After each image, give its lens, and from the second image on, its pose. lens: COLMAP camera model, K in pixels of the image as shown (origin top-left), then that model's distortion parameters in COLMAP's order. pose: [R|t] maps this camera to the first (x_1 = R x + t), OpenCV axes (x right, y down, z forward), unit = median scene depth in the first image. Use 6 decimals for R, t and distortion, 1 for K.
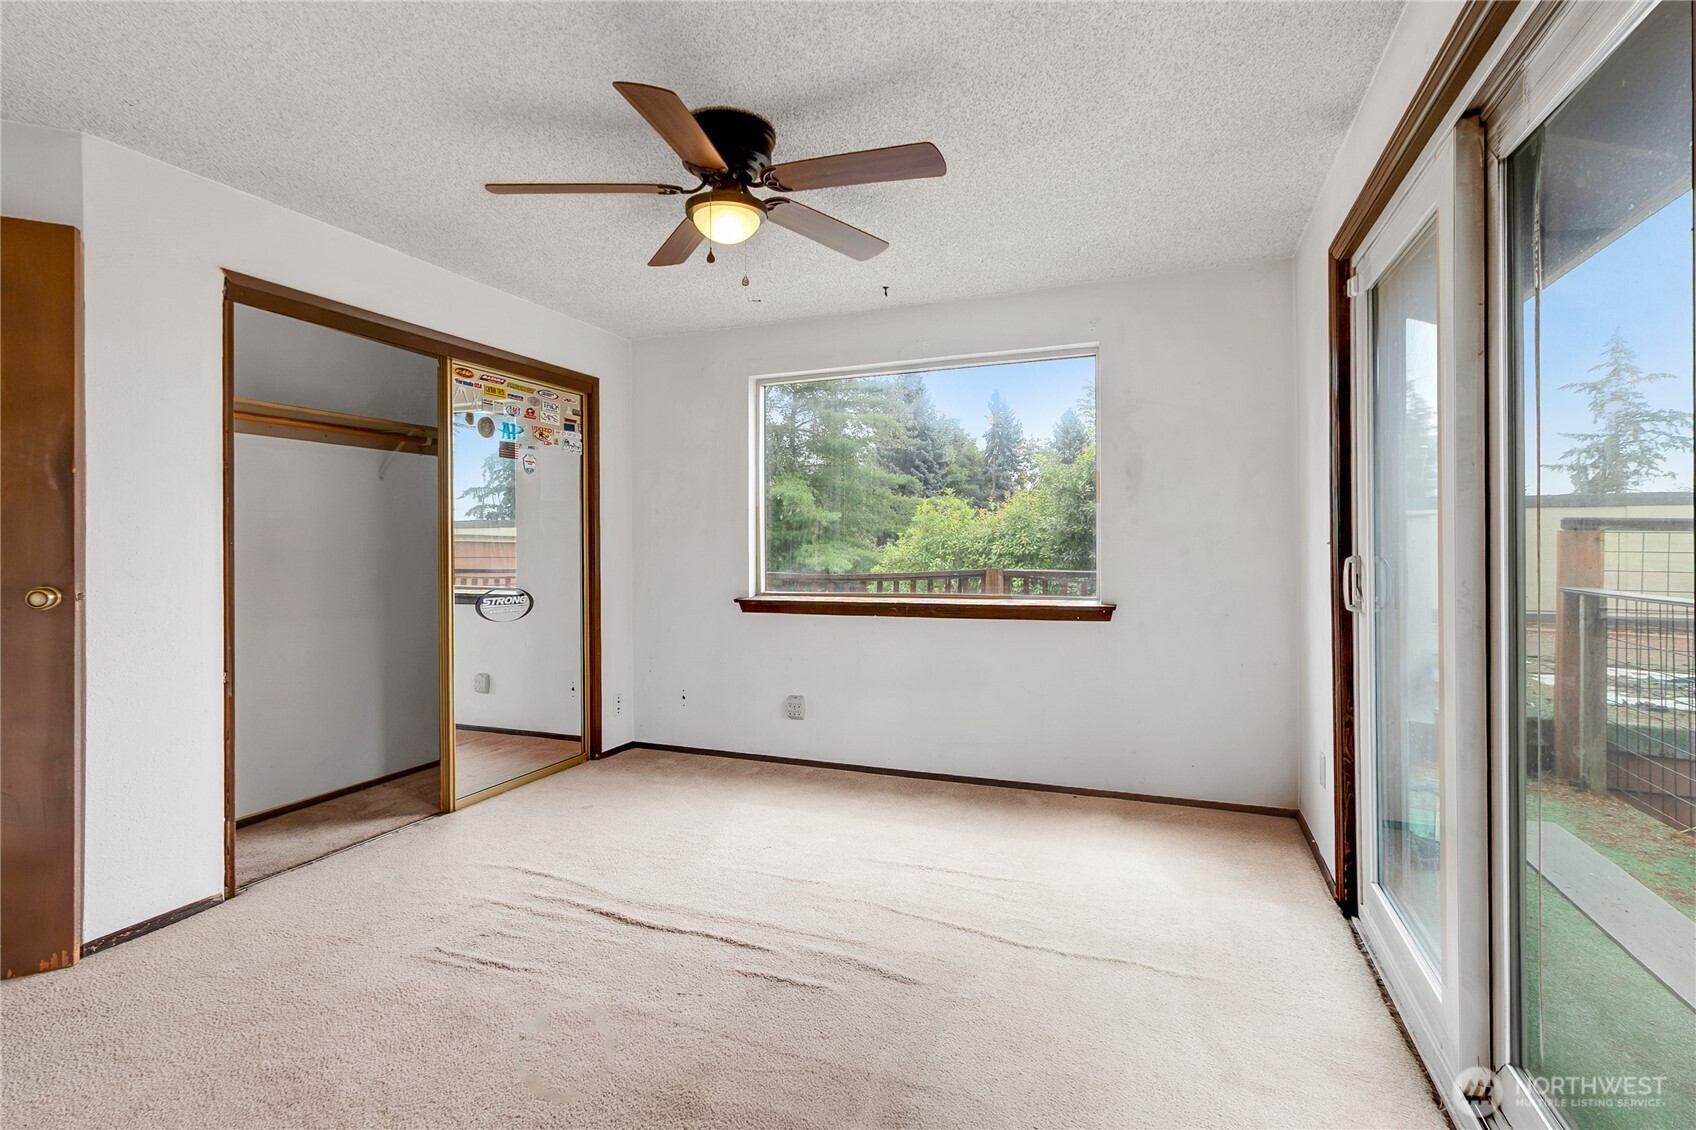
lens RADIAL K [[800.9, 0, 833.3], [0, 800.9, 544.3], [0, 0, 1]] dist [0.006110, 0.000867]
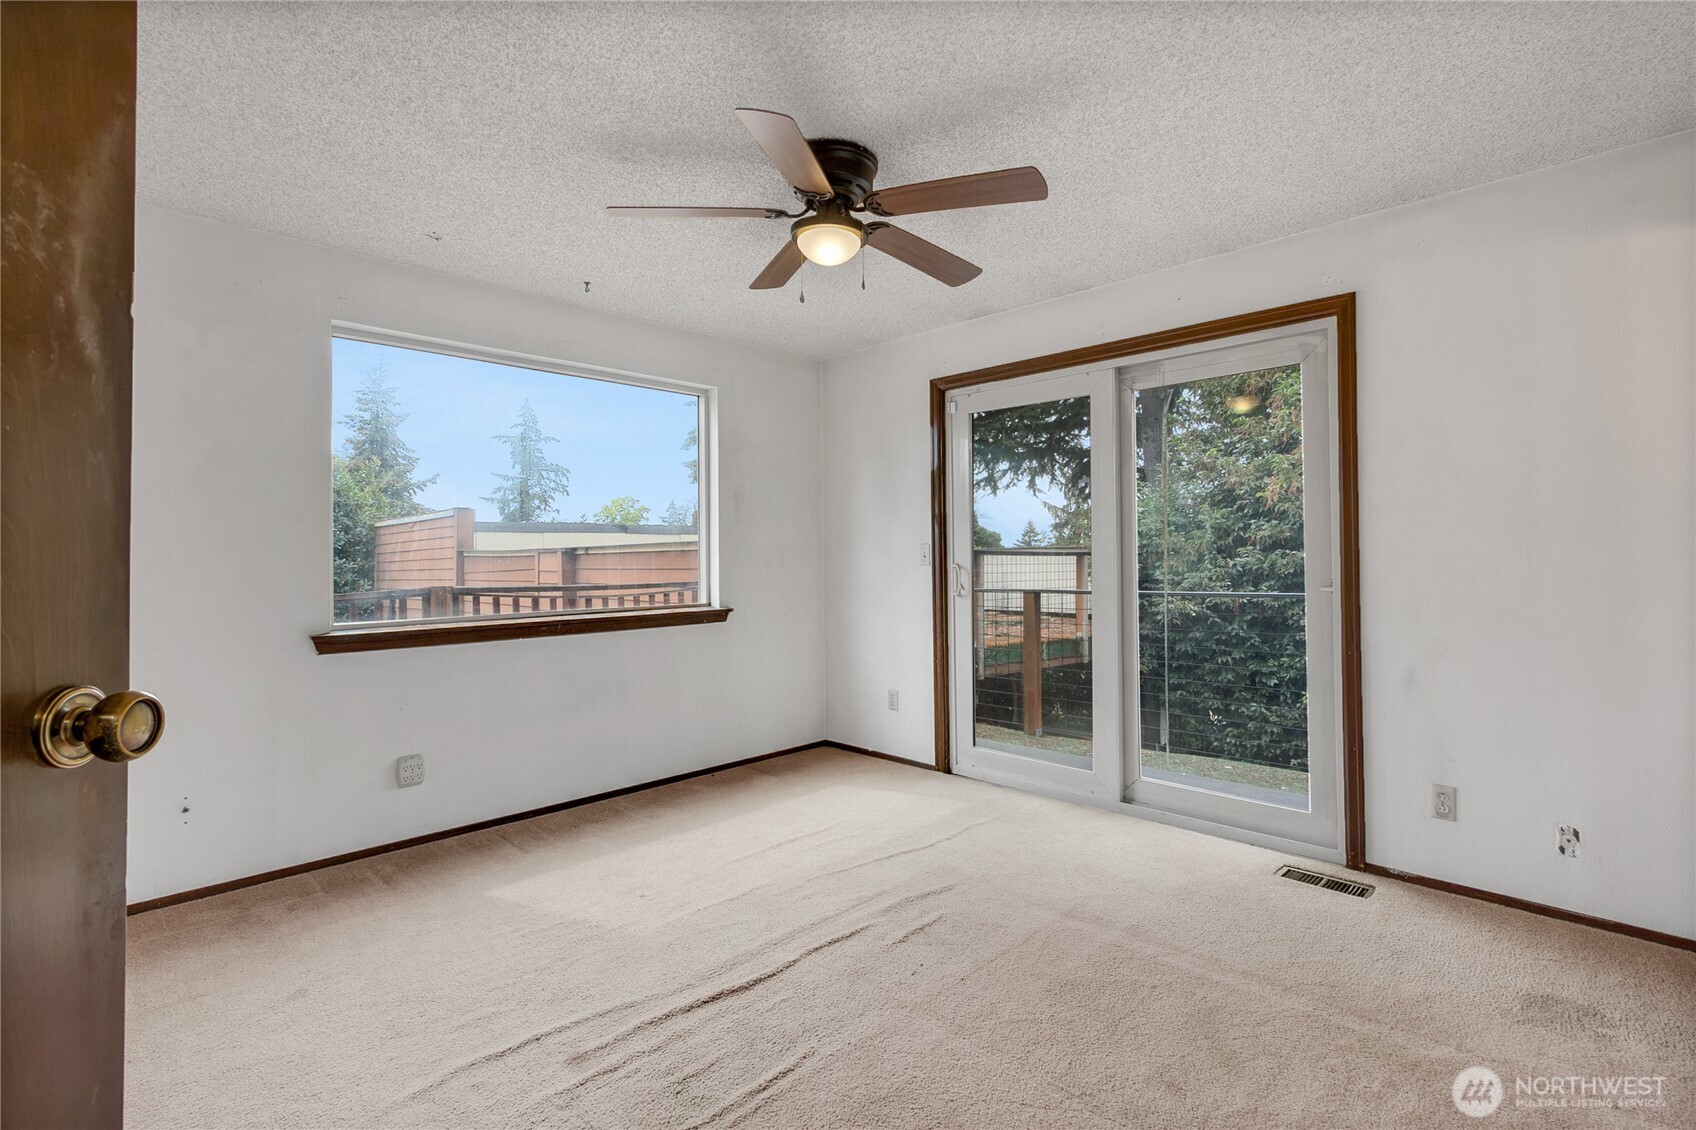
lens RADIAL K [[800.9, 0, 833.3], [0, 800.9, 544.3], [0, 0, 1]] dist [0.006110, 0.000867]
pose [[0.380853, 0.018846, 0.924443, -0.996556], [0.000752, 0.999786, -0.020692, 0.006423], [-0.924635, 0.008576, 0.380758, 0.553161]]
